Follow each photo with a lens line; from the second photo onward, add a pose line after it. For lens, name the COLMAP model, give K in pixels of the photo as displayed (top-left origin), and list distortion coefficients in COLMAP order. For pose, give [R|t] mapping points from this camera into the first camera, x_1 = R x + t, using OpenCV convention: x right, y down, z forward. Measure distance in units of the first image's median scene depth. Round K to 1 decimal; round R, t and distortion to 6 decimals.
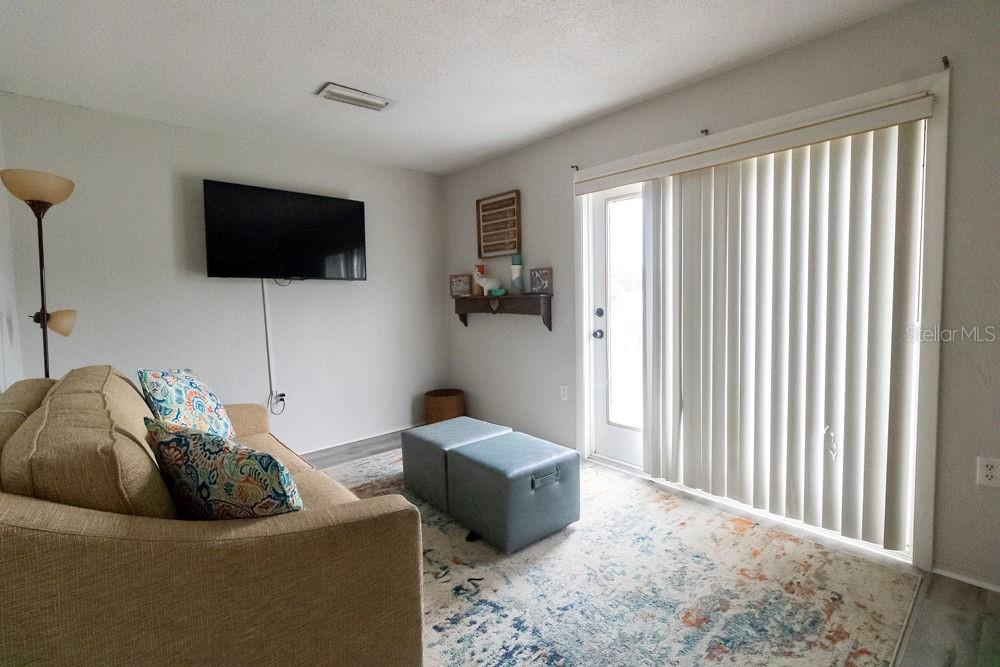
lens RADIAL K [[462.3, 0, 500.1], [0, 462.3, 327.1], [0, 0, 1]] dist [0.000745, 0.000006]
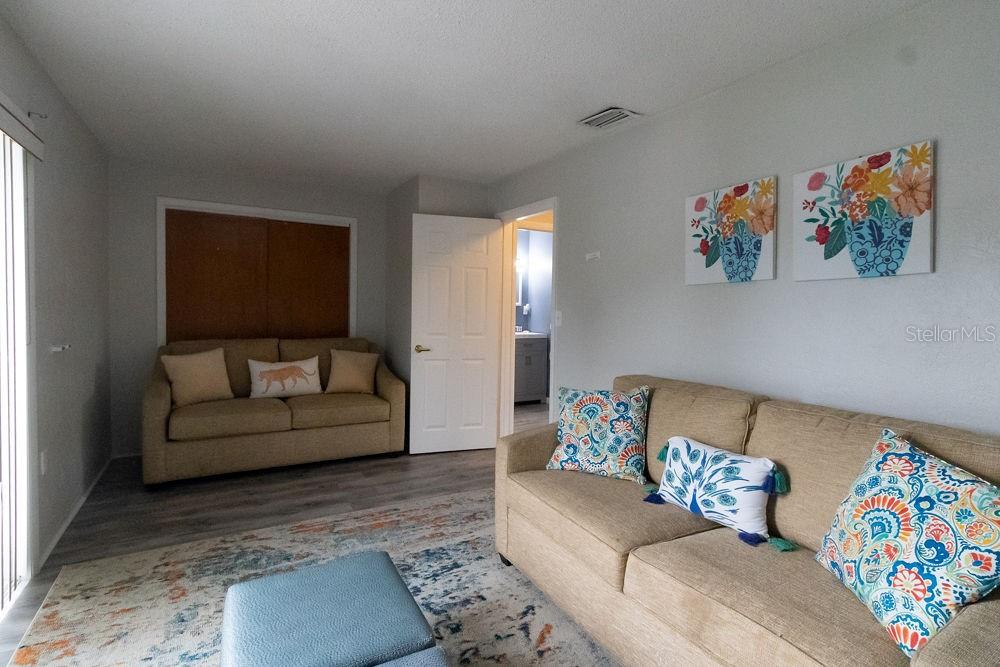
lens RADIAL K [[462.3, 0, 499.9], [0, 462.3, 329.0], [0, 0, 1]] dist [0.000745, 0.000006]
pose [[-0.983230, -0.008143, 0.182186, -0.378135], [0.012501, 0.993643, 0.111880, -0.167556], [-0.181939, 0.112281, -0.976878, 2.005219]]
